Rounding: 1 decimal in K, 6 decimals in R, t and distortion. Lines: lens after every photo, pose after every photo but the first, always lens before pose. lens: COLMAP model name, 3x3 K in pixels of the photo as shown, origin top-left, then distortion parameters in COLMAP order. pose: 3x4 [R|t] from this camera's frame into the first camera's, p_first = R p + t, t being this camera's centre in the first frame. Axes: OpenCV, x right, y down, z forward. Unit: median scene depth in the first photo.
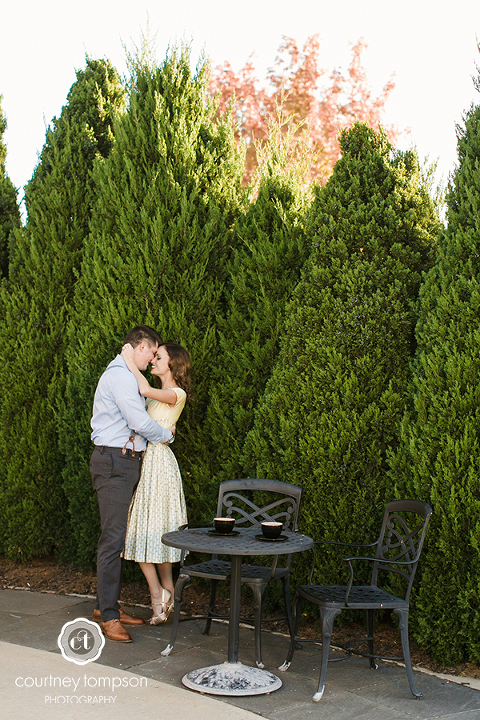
lens RADIAL K [[1022.8, 0, 240.0], [0, 1022.8, 360.0], [0, 0, 1]] dist [0.012784, -0.023633]
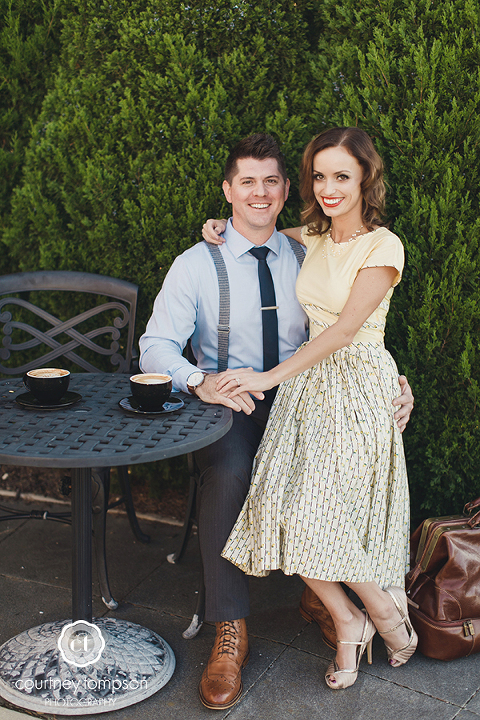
lens RADIAL K [[1022.8, 0, 240.0], [0, 1022.8, 360.0], [0, 0, 1]] dist [0.012784, -0.023633]
pose [[0.944797, -0.088288, 0.315539, -0.071812], [0.005197, 0.966930, 0.254987, 0.017788], [-0.327616, -0.239271, 0.914011, 0.433131]]
